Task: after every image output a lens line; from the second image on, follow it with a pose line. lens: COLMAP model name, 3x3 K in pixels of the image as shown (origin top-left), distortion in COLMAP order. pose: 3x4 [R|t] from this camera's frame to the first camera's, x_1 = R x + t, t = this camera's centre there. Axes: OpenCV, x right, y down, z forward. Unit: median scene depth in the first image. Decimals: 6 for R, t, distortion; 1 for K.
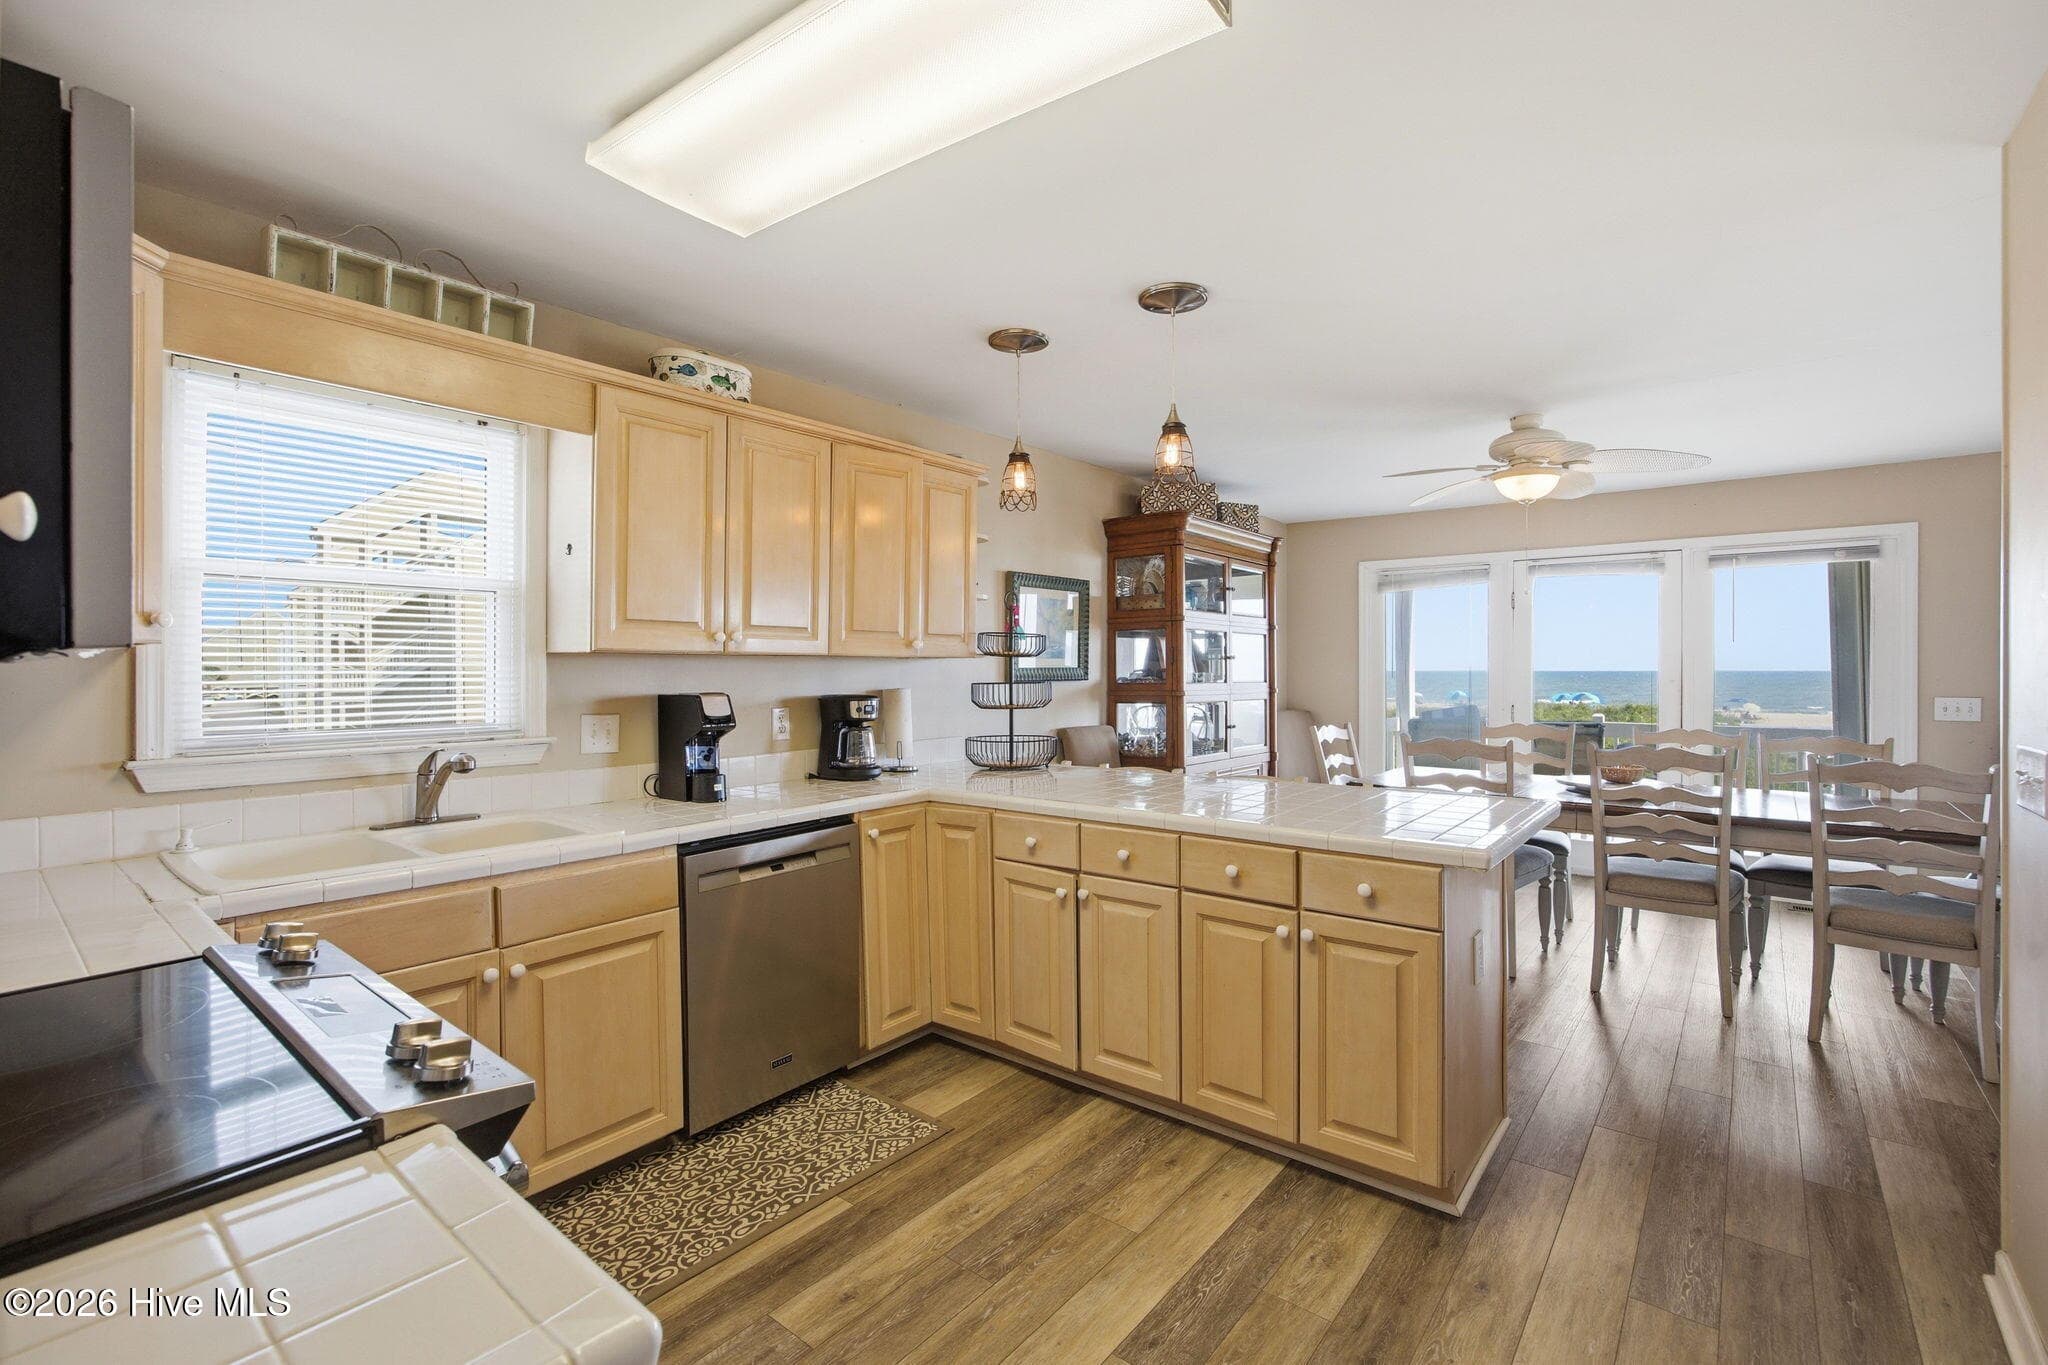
lens RADIAL K [[894.2, 0, 1020.9], [0, 894.2, 677.4], [0, 0, 1]] dist [-0.023382, 0.007617]
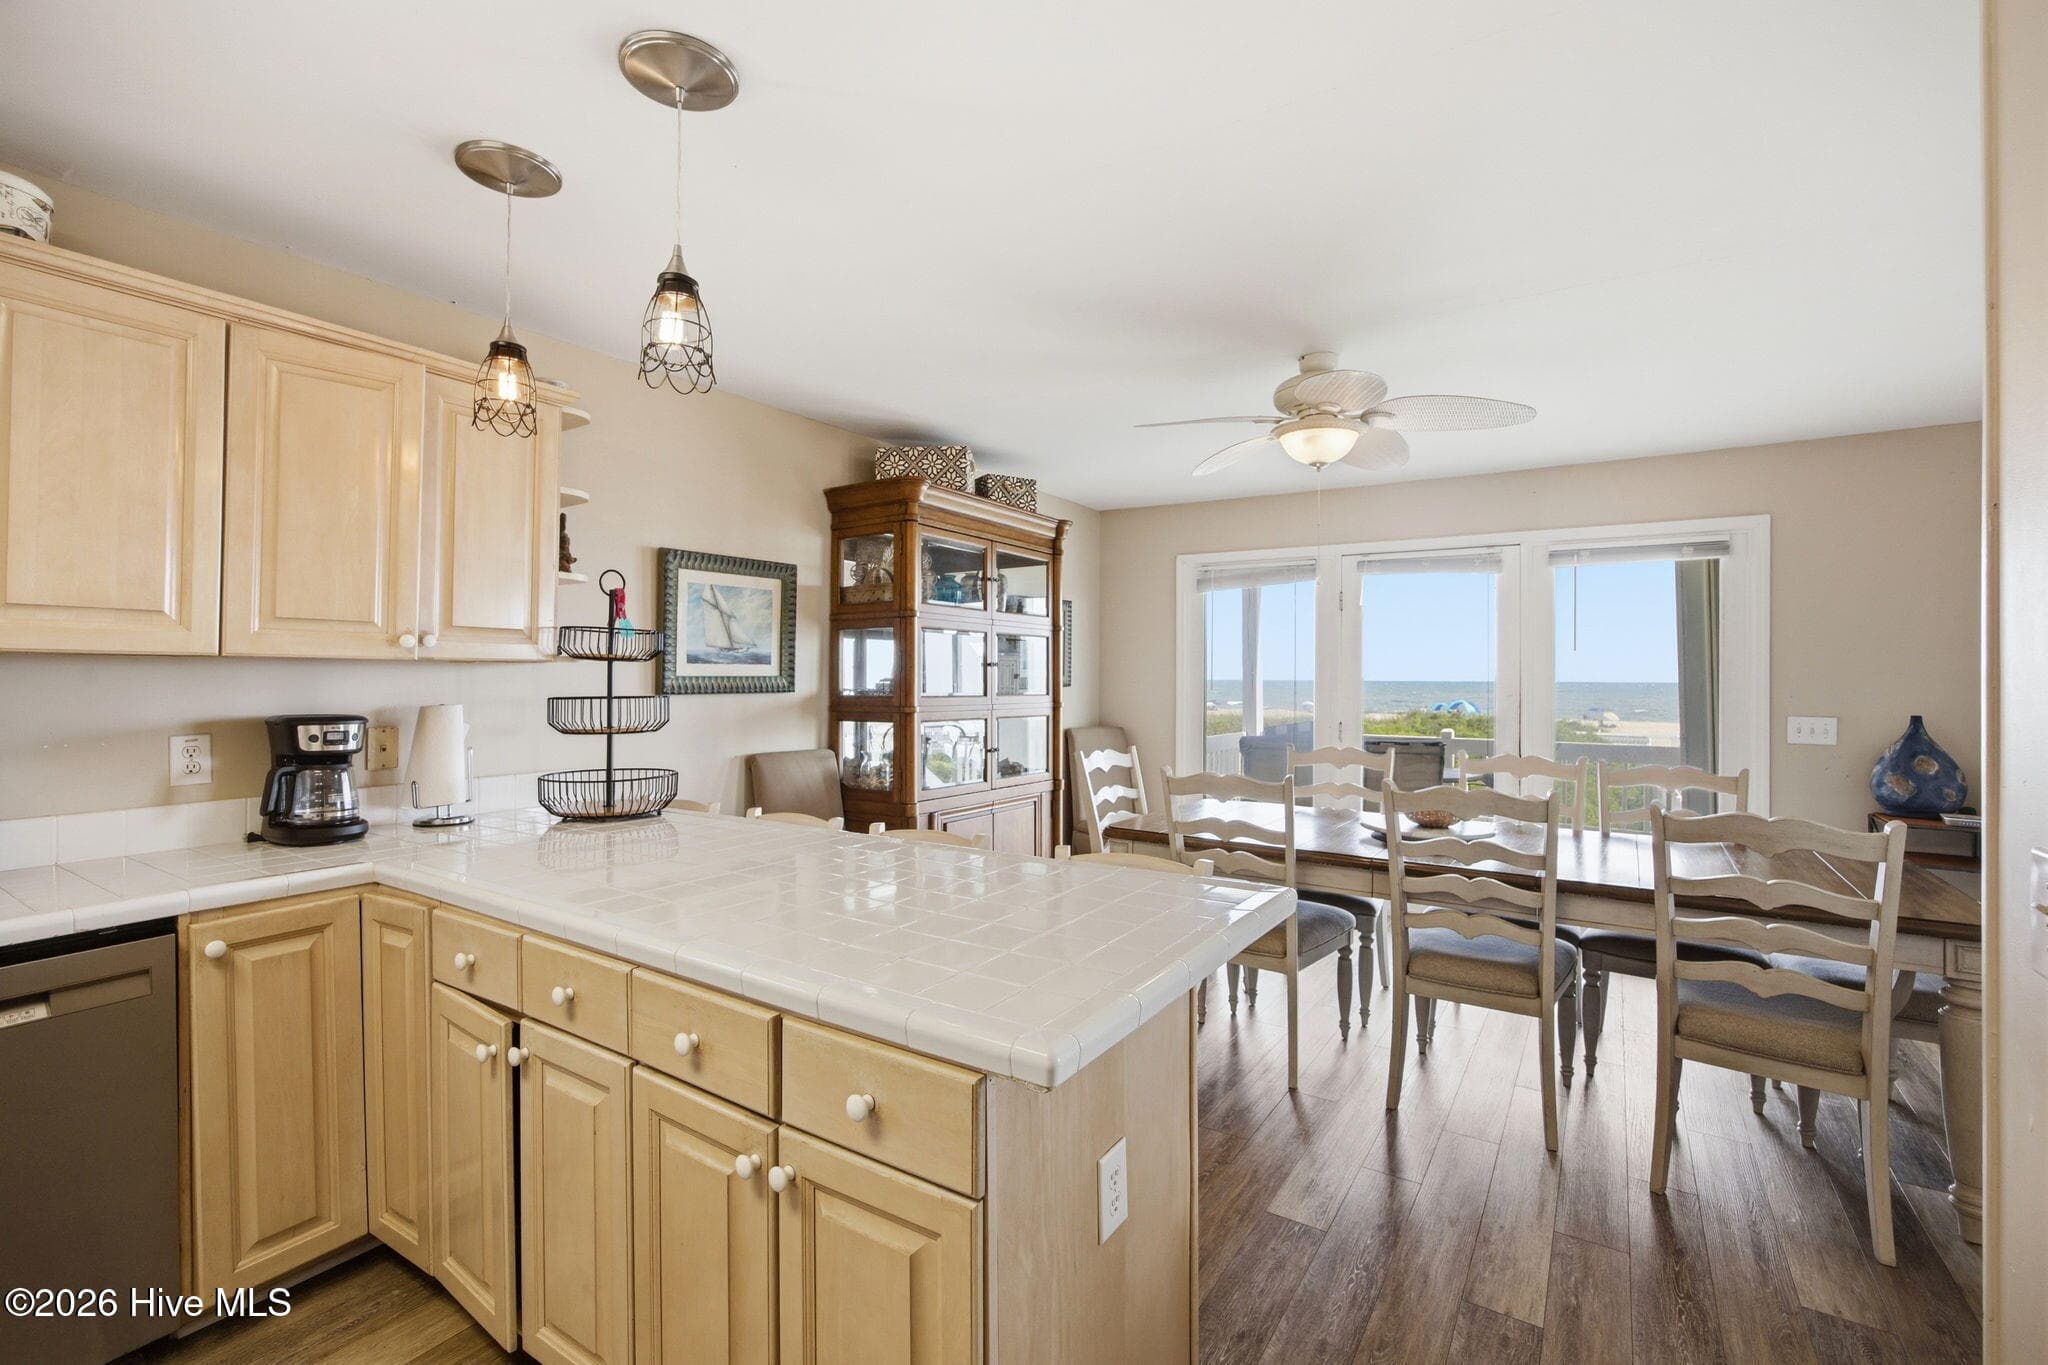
lens RADIAL K [[894.2, 0, 1020.9], [0, 894.2, 677.4], [0, 0, 1]] dist [-0.023382, 0.007617]
pose [[0.994429, 0.006124, 0.105230, 0.235494], [-0.005270, 0.999951, -0.008391, -0.005437], [-0.105276, 0.007790, 0.994412, 0.258711]]
